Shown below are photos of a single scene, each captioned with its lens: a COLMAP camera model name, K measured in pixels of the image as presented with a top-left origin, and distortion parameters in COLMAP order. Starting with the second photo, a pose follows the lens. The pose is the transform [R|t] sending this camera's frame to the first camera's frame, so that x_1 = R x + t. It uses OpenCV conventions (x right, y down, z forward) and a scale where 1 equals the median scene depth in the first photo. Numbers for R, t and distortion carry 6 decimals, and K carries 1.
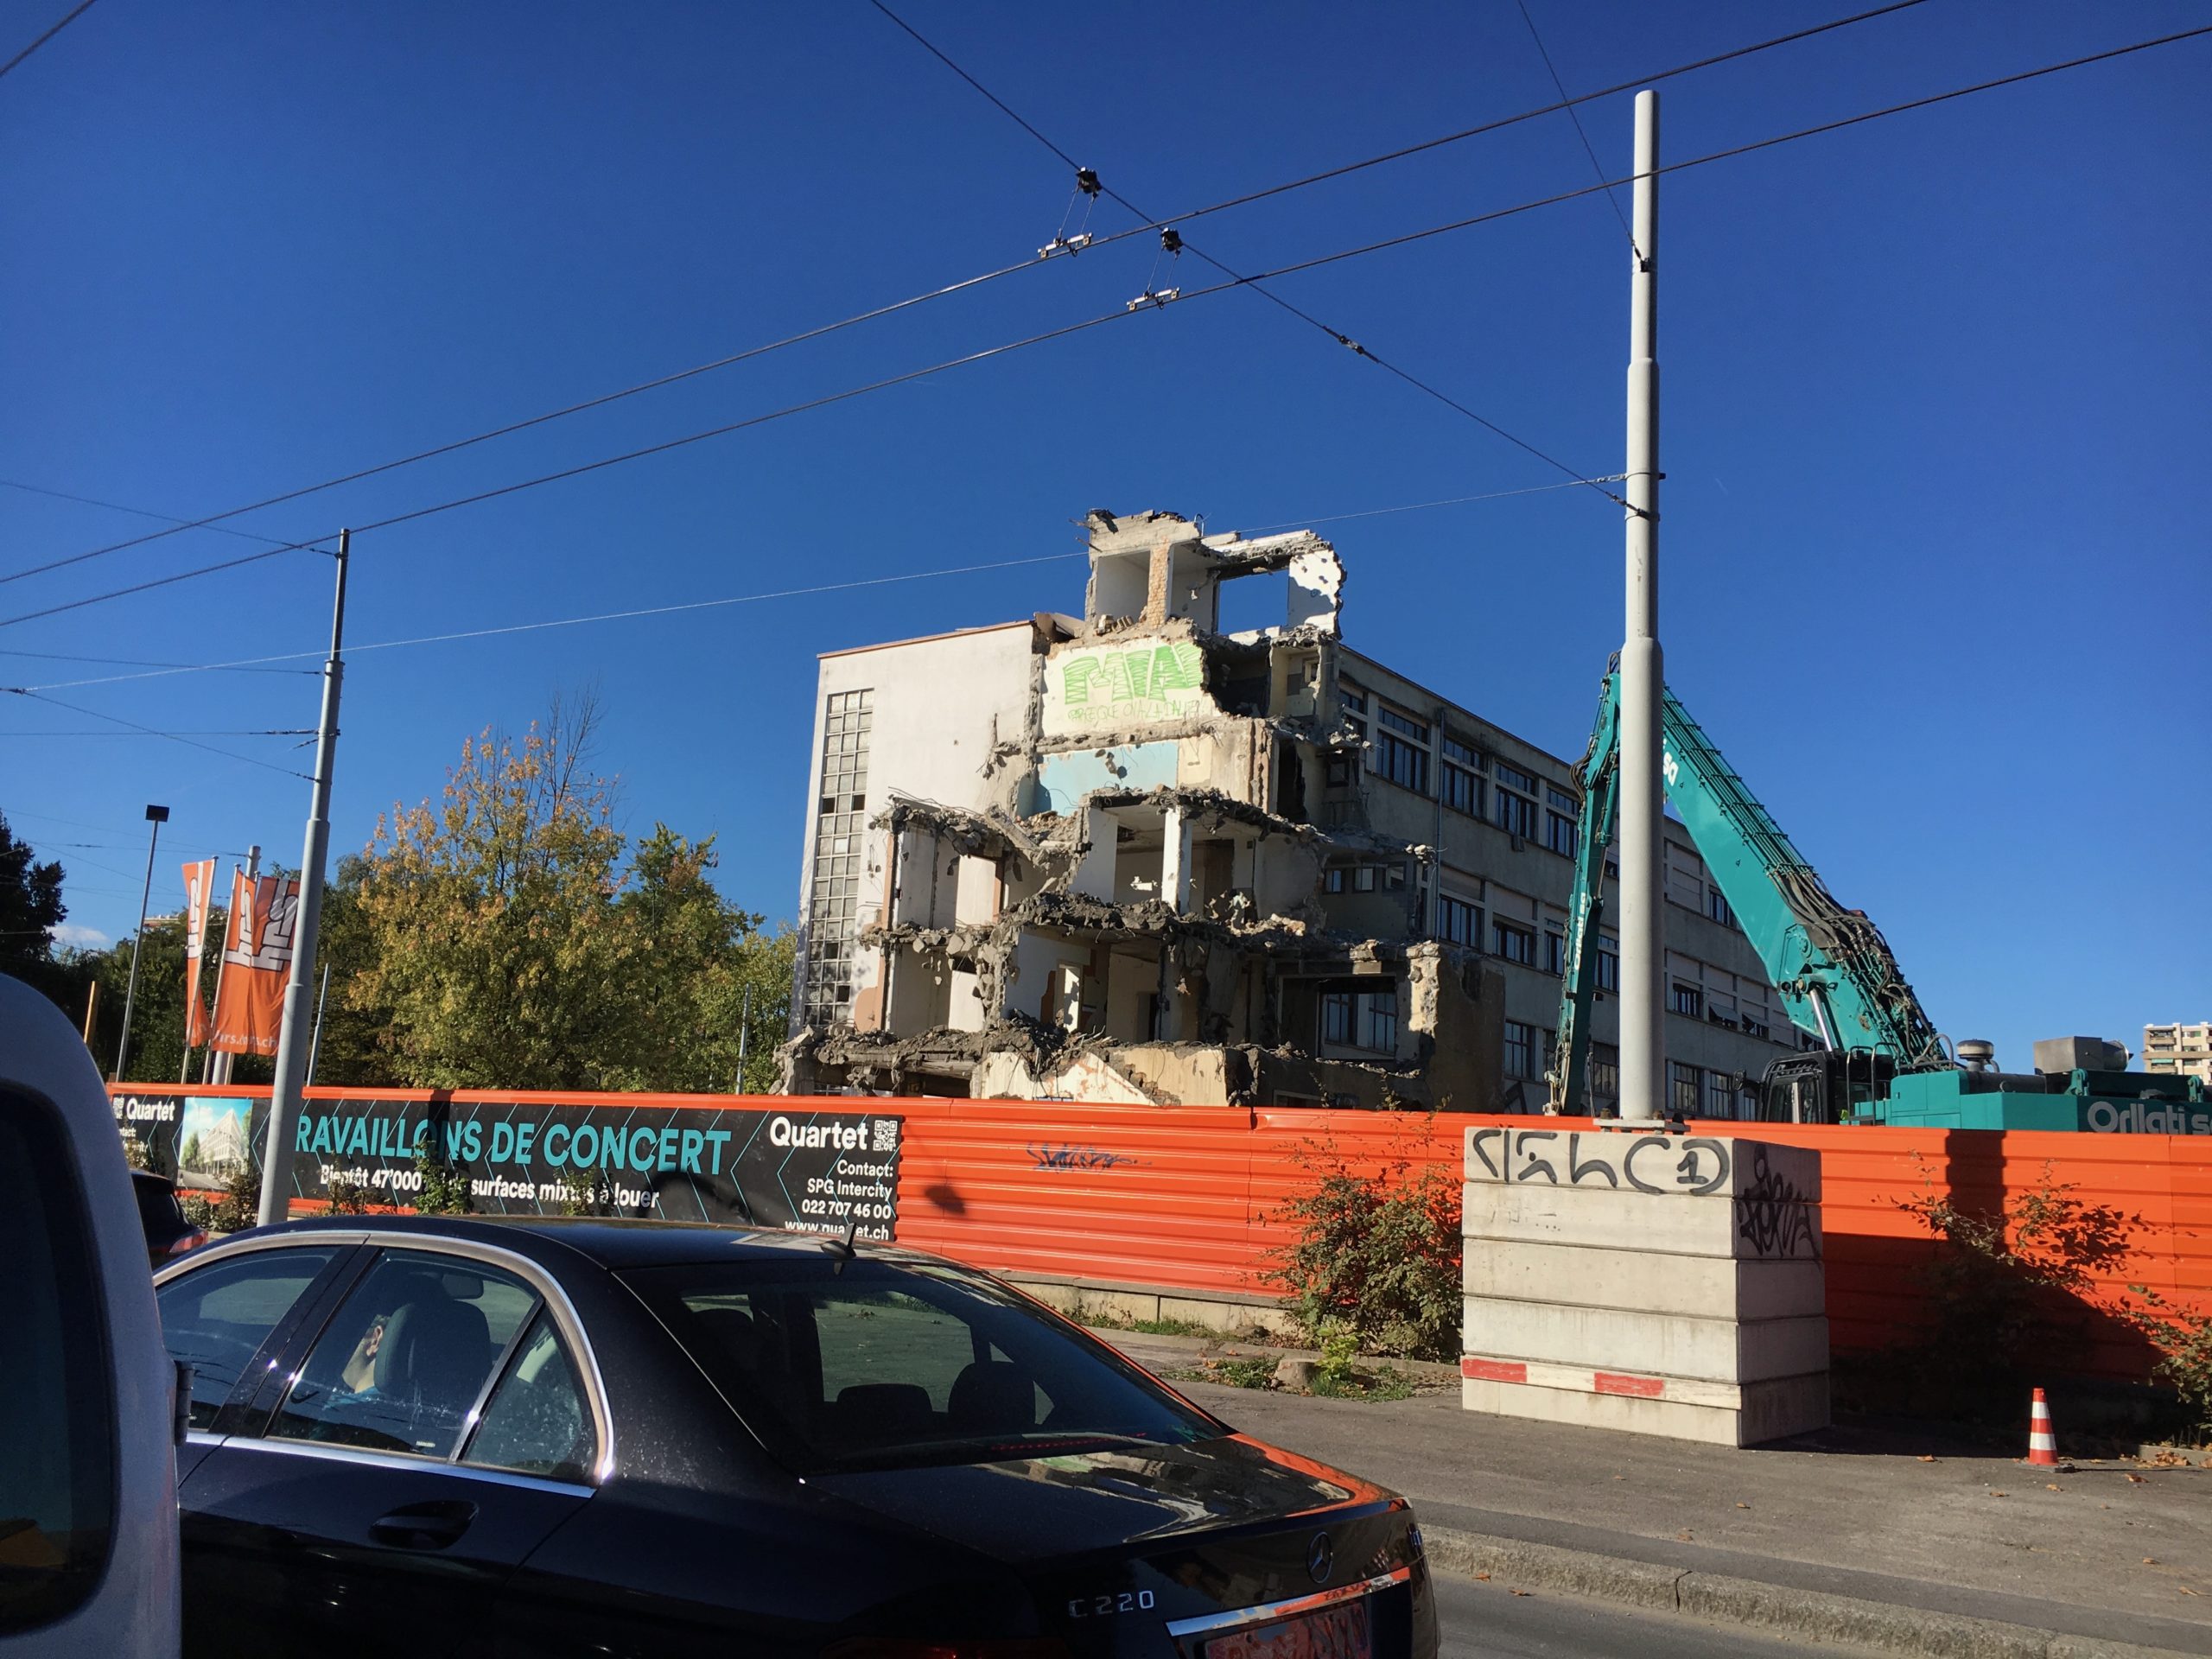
lens RADIAL K [[1905.2, 0, 1106.0], [0, 1905.2, 829.5], [0, 0, 1]] dist [0.107799, -0.157816]
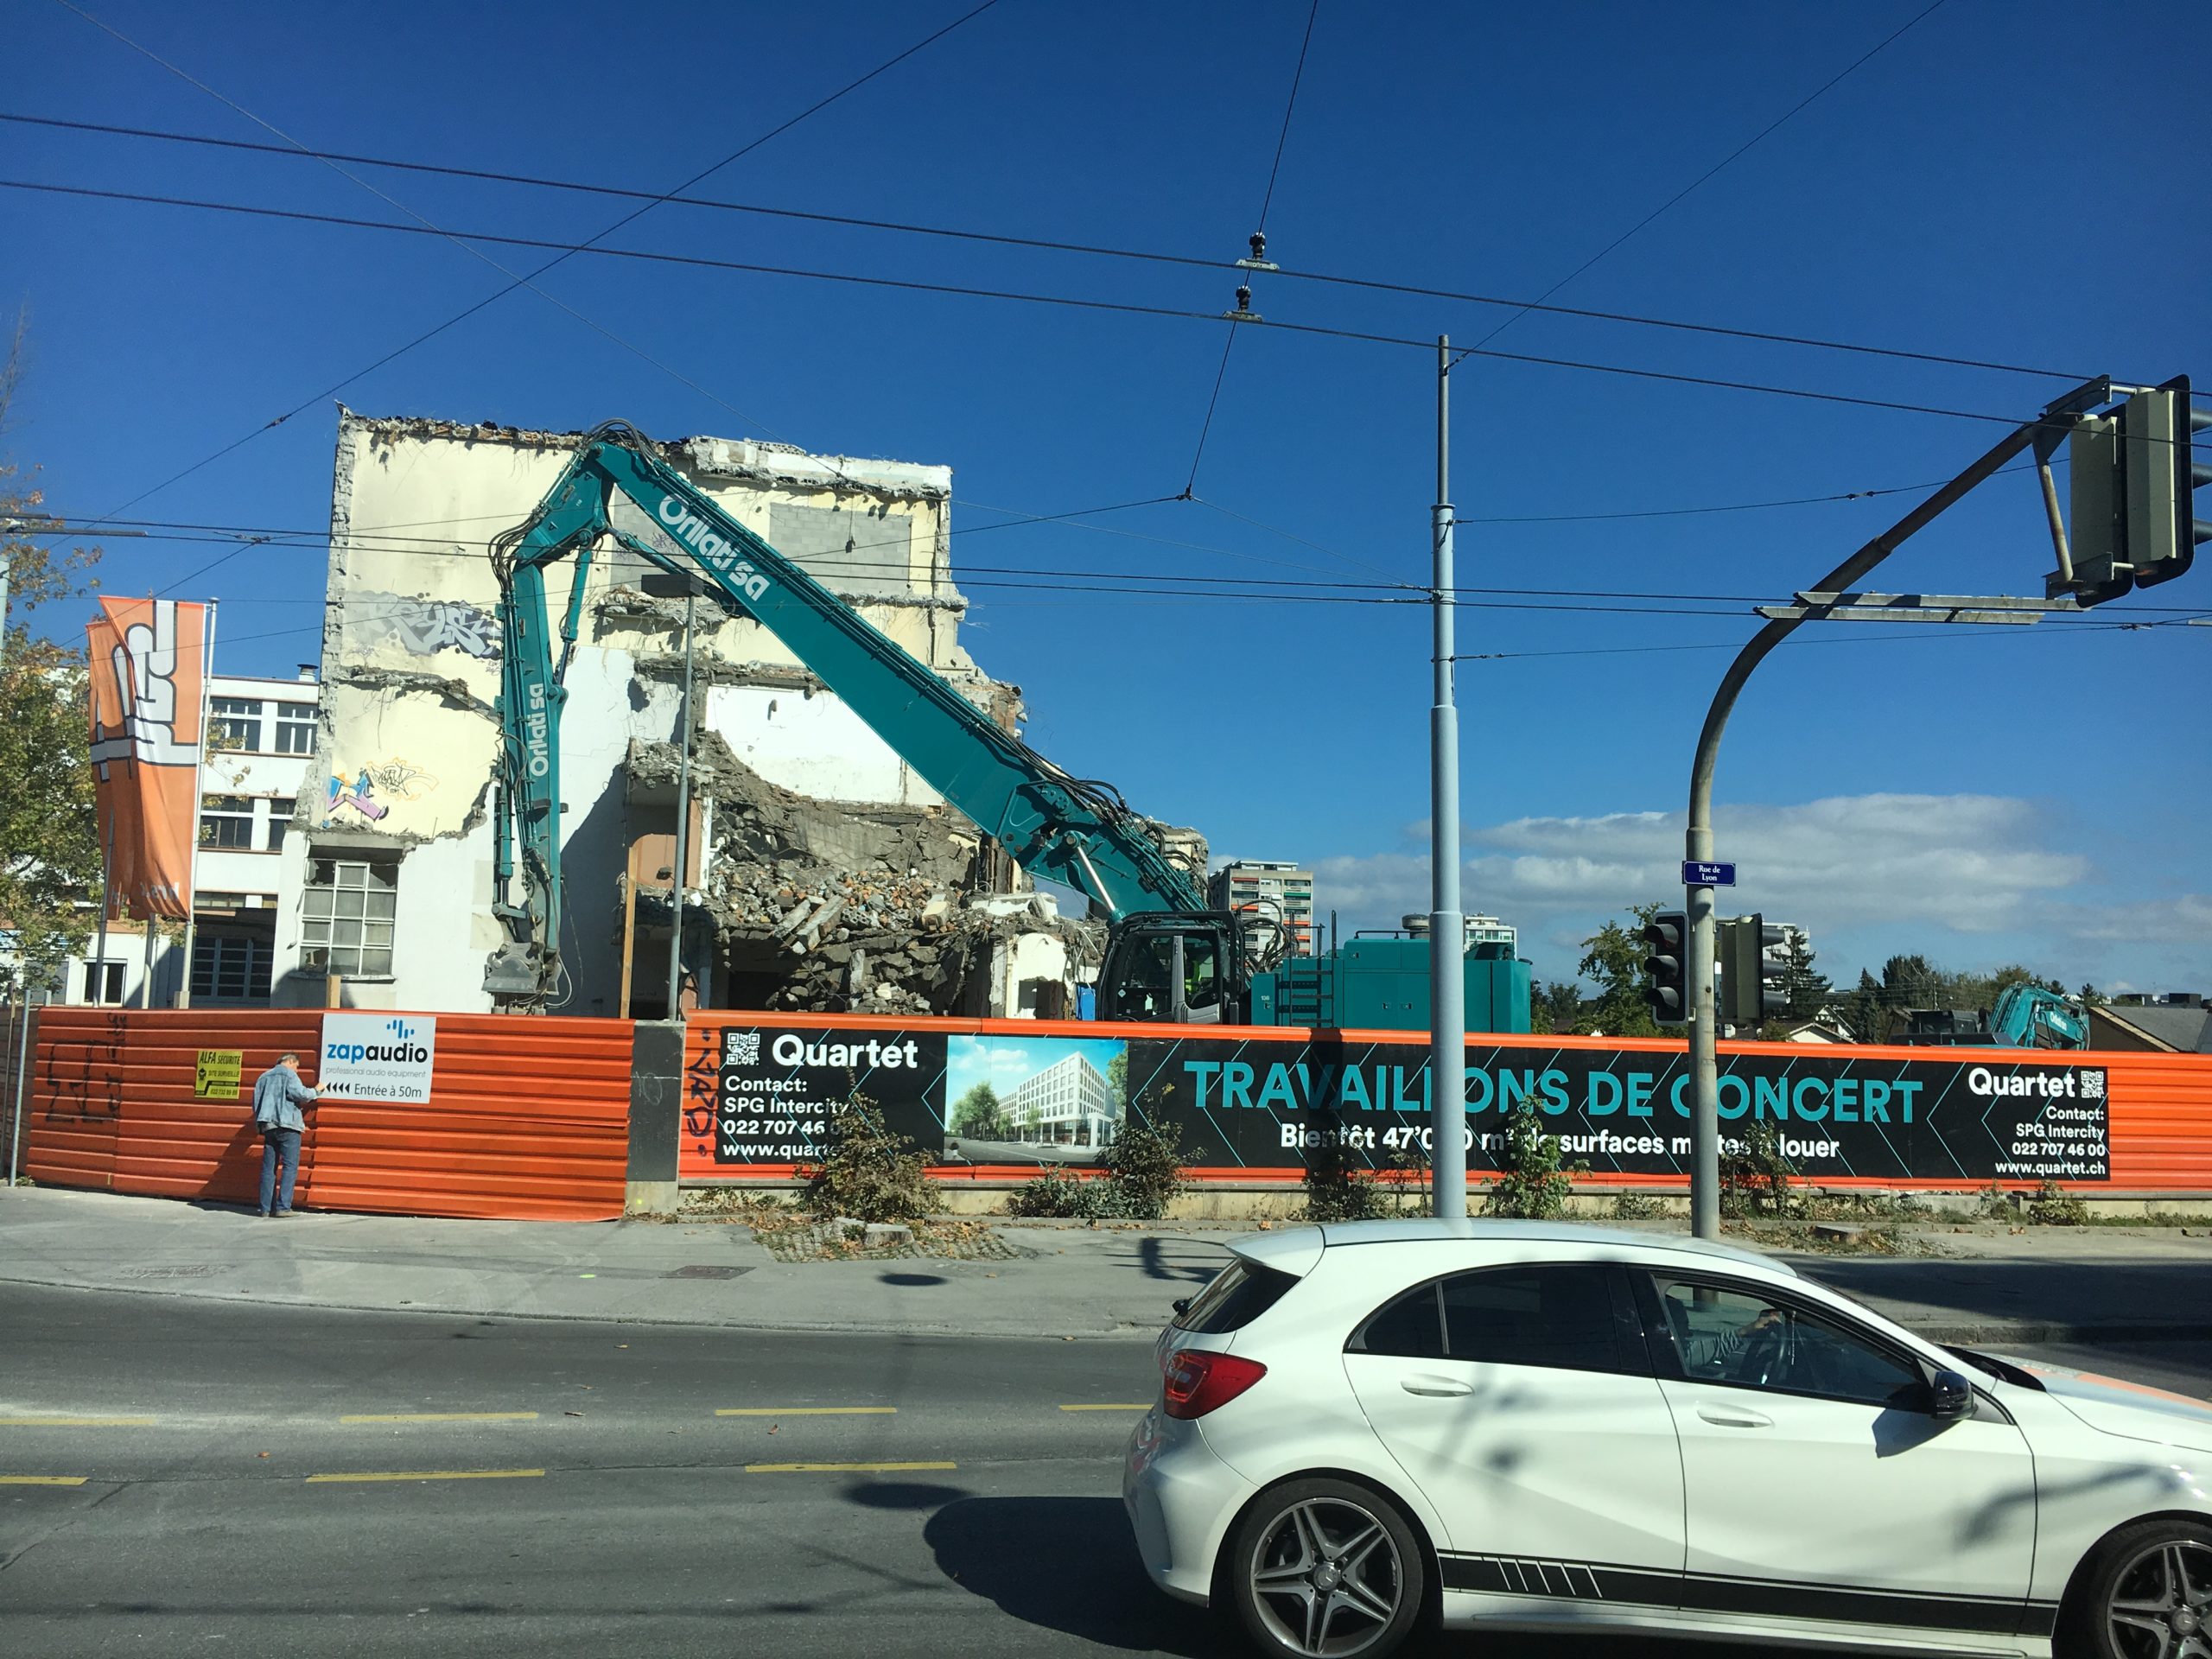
lens RADIAL K [[1924.9, 0, 1106.0], [0, 1924.9, 829.5], [0, 0, 1]] dist [0.082247, -0.144078]
pose [[0.626374, 0.066142, 0.776711, -1.241609], [-0.125405, 0.991966, 0.016659, 0.056217], [-0.769369, -0.107838, 0.629636, 0.653681]]
